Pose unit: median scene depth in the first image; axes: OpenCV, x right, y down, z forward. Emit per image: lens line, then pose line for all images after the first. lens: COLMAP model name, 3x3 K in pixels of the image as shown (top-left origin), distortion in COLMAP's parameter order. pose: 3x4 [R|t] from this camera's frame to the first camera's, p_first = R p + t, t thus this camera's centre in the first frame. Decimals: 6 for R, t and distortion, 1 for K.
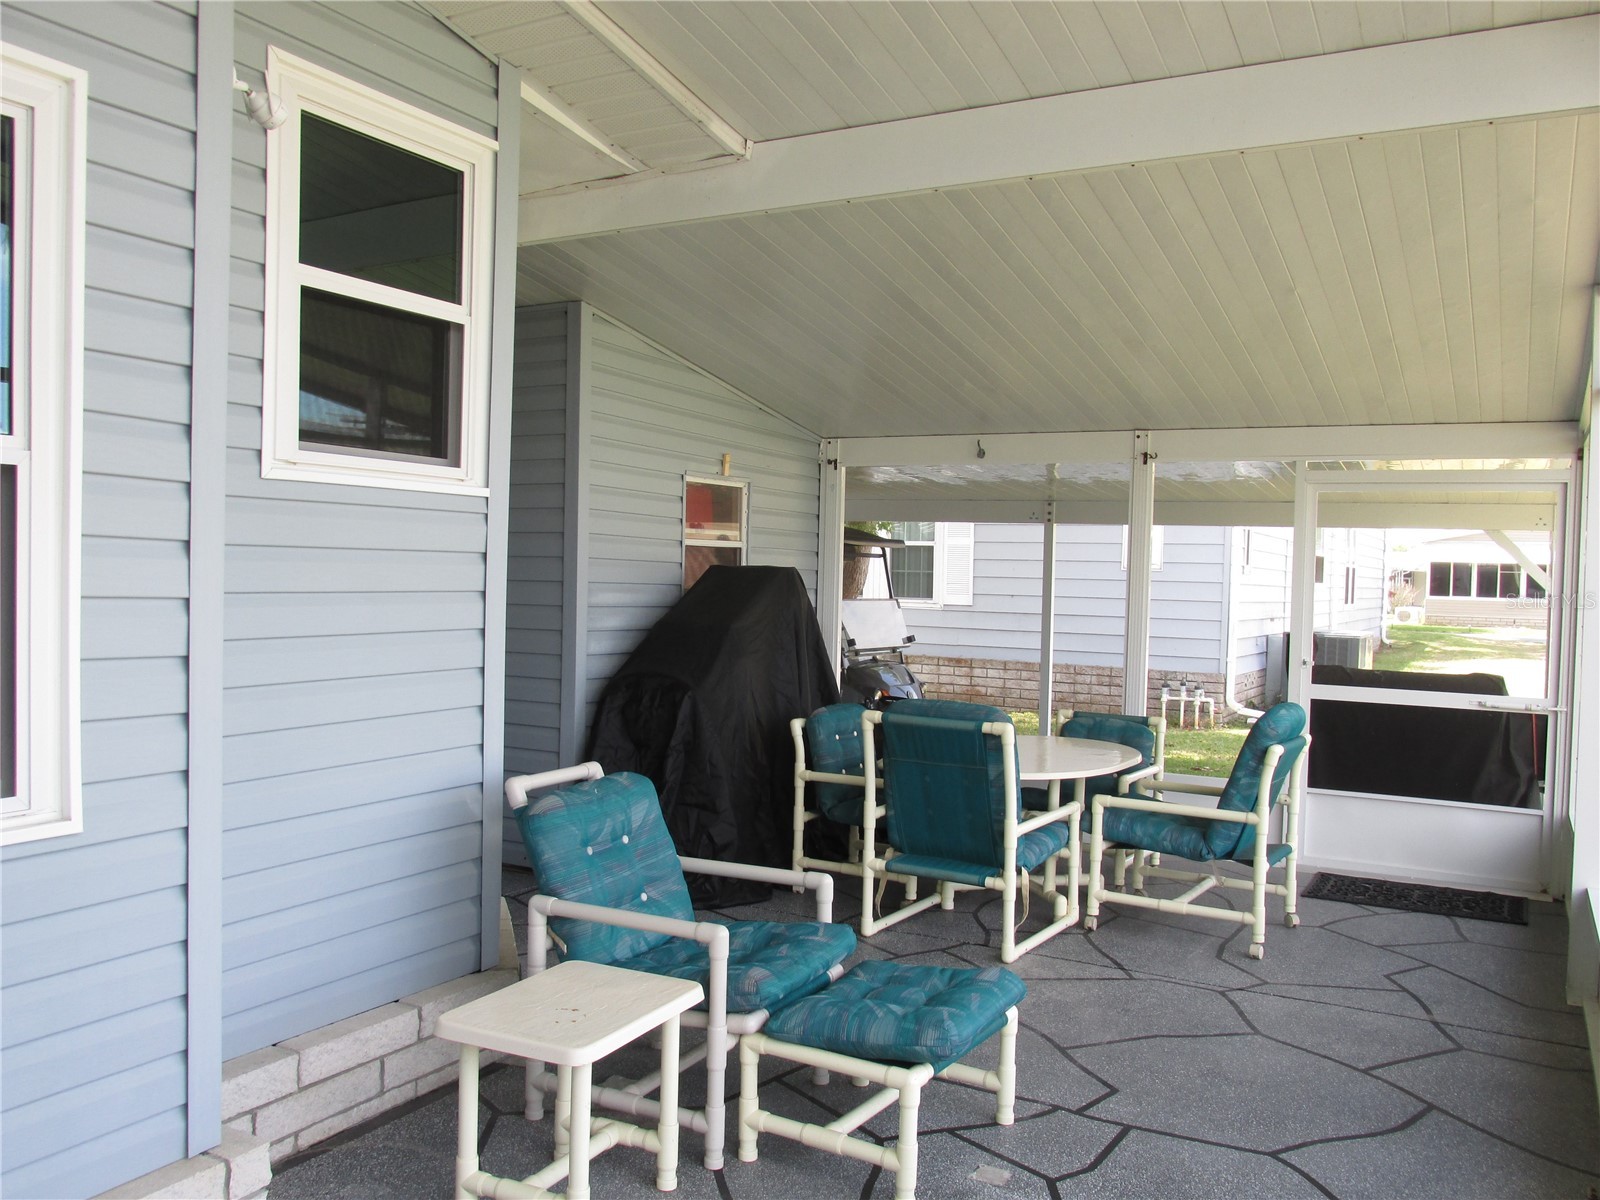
lens RADIAL K [[1319.3, 0, 800.0], [0, 1319.3, 600.0], [0, 0, 1]] dist [-0.014031, -0.002727]
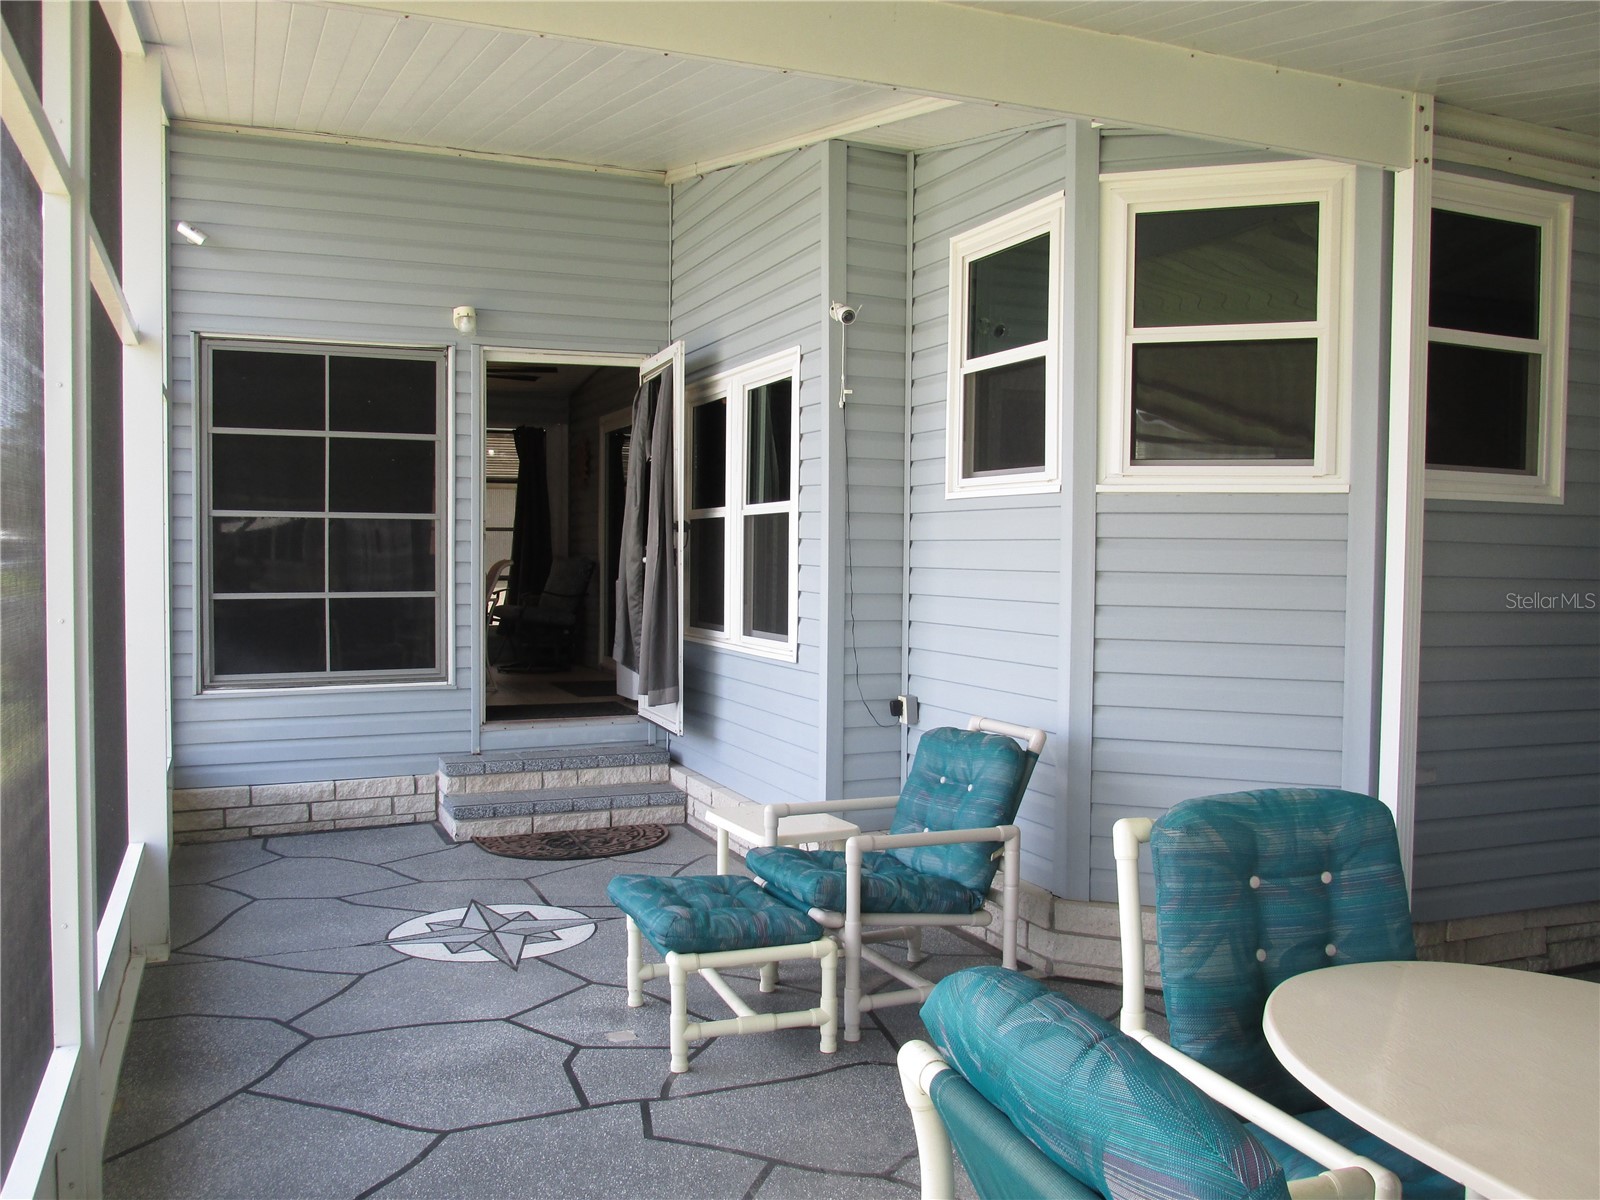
lens RADIAL K [[1319.3, 0, 800.0], [0, 1319.3, 600.0], [0, 0, 1]] dist [-0.014031, -0.002727]
pose [[-0.618358, -0.009348, -0.785841, 0.909232], [-0.049533, 0.998405, 0.027100, -0.003658], [0.784334, 0.055682, -0.617834, 1.688275]]
